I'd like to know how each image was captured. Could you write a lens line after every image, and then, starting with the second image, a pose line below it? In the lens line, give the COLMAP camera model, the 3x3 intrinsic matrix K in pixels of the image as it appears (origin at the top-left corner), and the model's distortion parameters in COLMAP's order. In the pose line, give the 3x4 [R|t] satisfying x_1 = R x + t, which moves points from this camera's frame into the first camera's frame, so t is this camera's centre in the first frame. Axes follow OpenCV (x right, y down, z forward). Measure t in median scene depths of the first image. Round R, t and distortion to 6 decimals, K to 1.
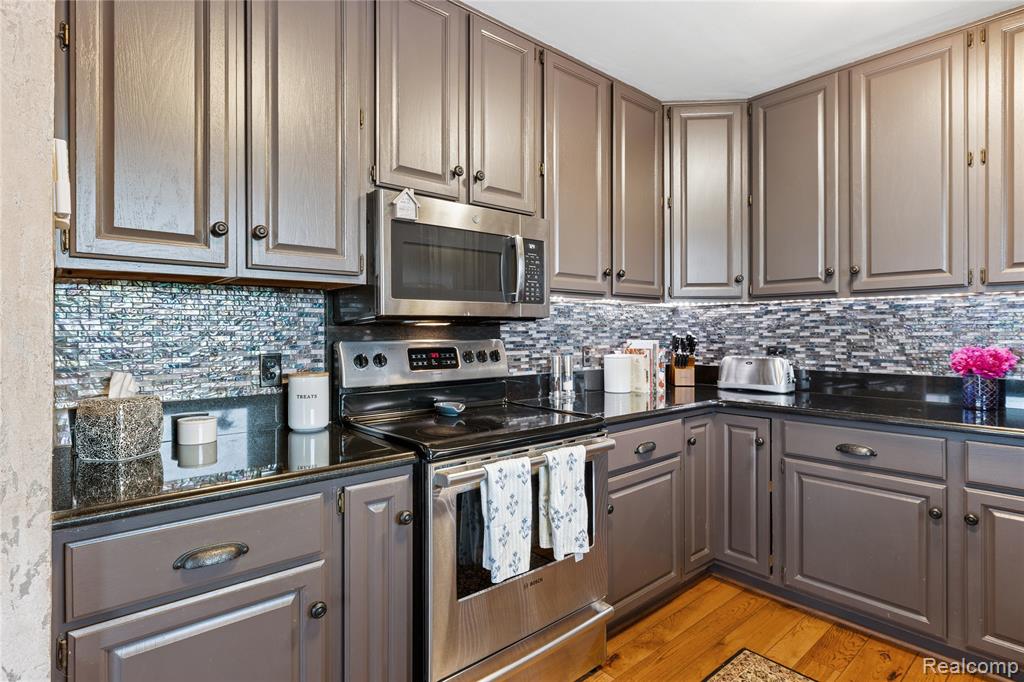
lens RADIAL K [[520.5, 0, 511.2], [0, 520.5, 332.1], [0, 0, 1]] dist [-0.003811, 0.000427]
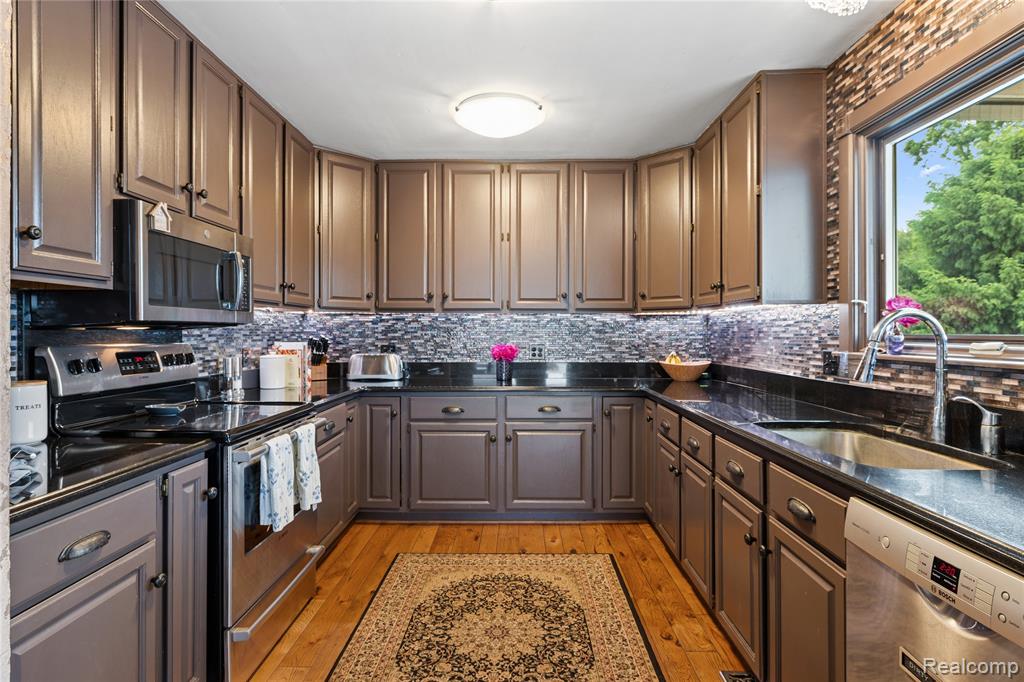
lens RADIAL K [[520.5, 0, 504.0], [0, 520.5, 336.8], [0, 0, 1]] dist [-0.003811, 0.000427]
pose [[0.675159, -0.002160, 0.737669, -0.351427], [-0.002295, 0.999985, 0.005028, -0.004792], [-0.737668, -0.005087, 0.675144, -0.164941]]
